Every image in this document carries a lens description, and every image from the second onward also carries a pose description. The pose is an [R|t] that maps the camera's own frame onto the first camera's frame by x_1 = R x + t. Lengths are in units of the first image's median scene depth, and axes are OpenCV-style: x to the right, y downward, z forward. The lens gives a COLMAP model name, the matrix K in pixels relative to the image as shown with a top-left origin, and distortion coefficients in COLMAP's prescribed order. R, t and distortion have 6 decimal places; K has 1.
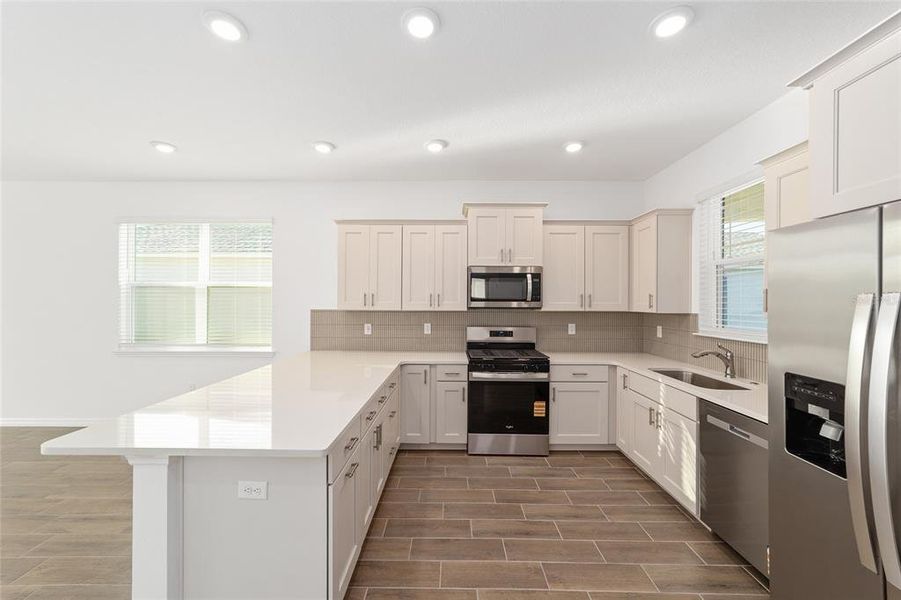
lens RADIAL K [[346.8, 0, 443.1], [0, 346.8, 298.6], [0, 0, 1]] dist [-0.005714, 0.002238]
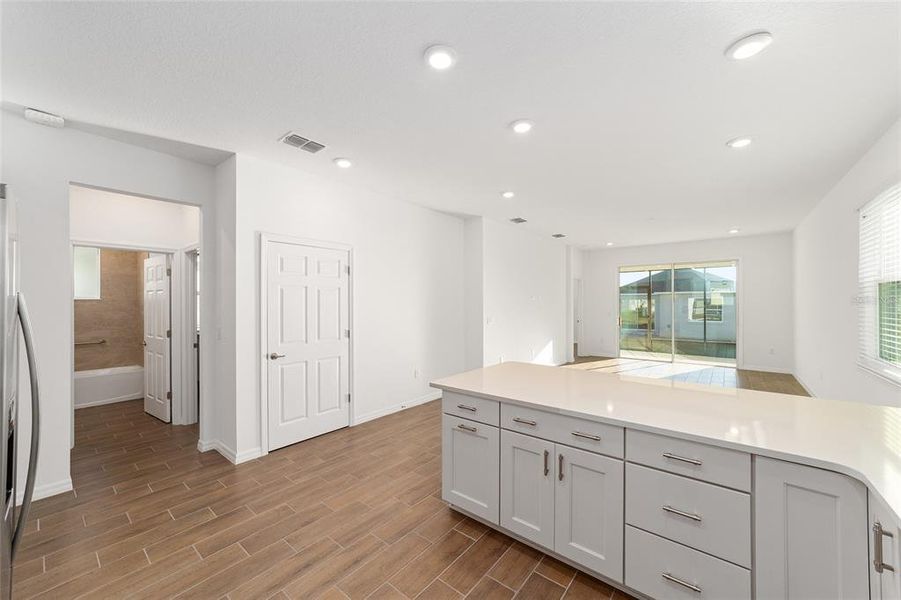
lens RADIAL K [[346.8, 0, 454.5], [0, 346.8, 299.1], [0, 0, 1]] dist [-0.005714, 0.002238]
pose [[-0.613735, -0.009433, -0.789456, 0.408693], [0.007063, 0.999823, -0.017438, 0.008819], [0.789480, -0.016278, -0.613560, 0.879588]]
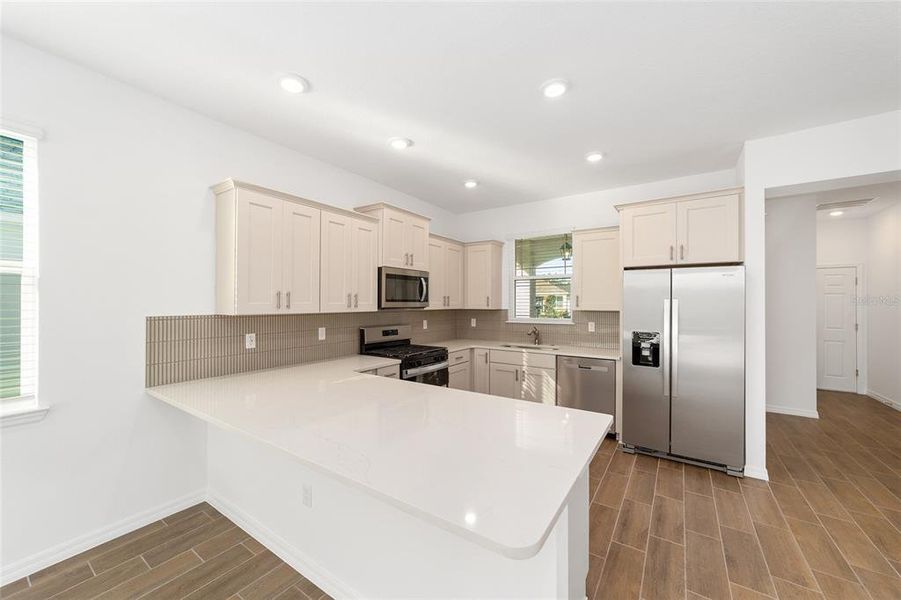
lens RADIAL K [[346.8, 0, 450.8], [0, 346.8, 302.3], [0, 0, 1]] dist [-0.005714, 0.002238]
pose [[0.543941, -0.003455, 0.839116, -0.692376], [-0.005470, 0.999956, 0.007663, 0.000380], [-0.839105, -0.008758, 0.543898, 0.311170]]
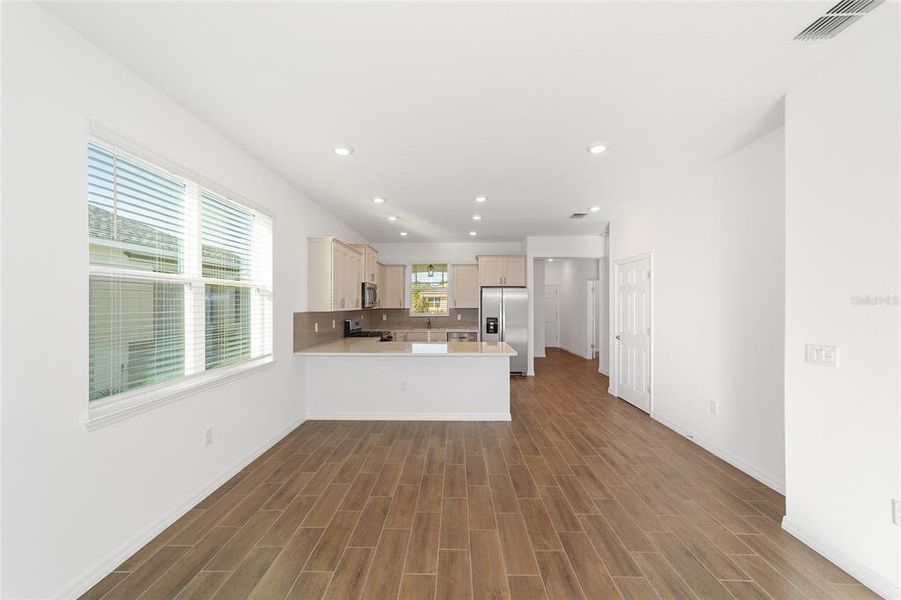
lens RADIAL K [[346.8, 0, 450.7], [0, 346.8, 305.1], [0, 0, 1]] dist [-0.005714, 0.002238]
pose [[-0.002767, -0.009573, 0.999950, -1.656401], [-0.006264, 0.999935, 0.009556, -0.004858], [-0.999977, -0.006238, -0.002827, 0.634043]]
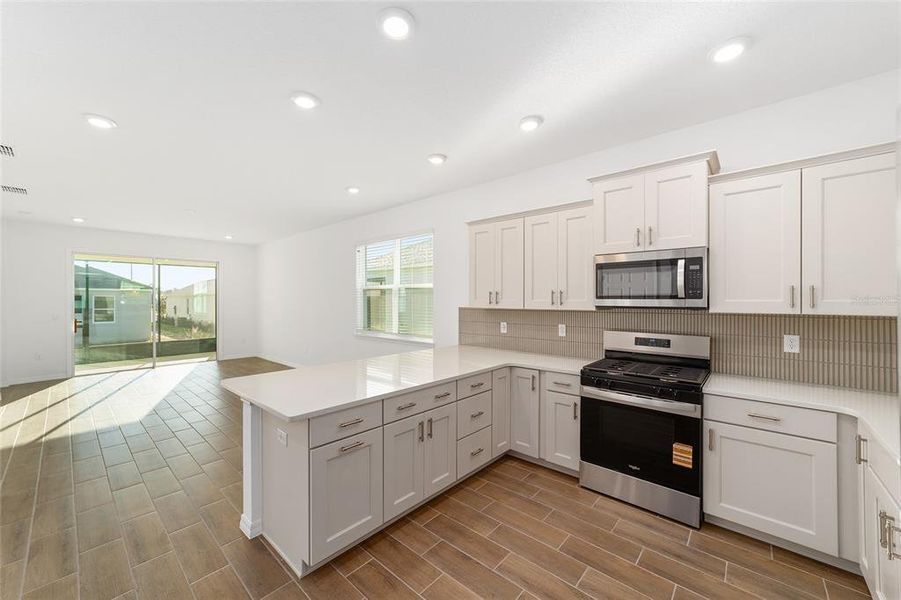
lens RADIAL K [[346.8, 0, 442.3], [0, 346.8, 297.9], [0, 0, 1]] dist [-0.005714, 0.002238]
pose [[0.751966, -0.007649, -0.659158, 0.356886], [0.011021, 0.999939, 0.000970, 0.000901], [0.659110, -0.007994, 0.752004, 0.164880]]
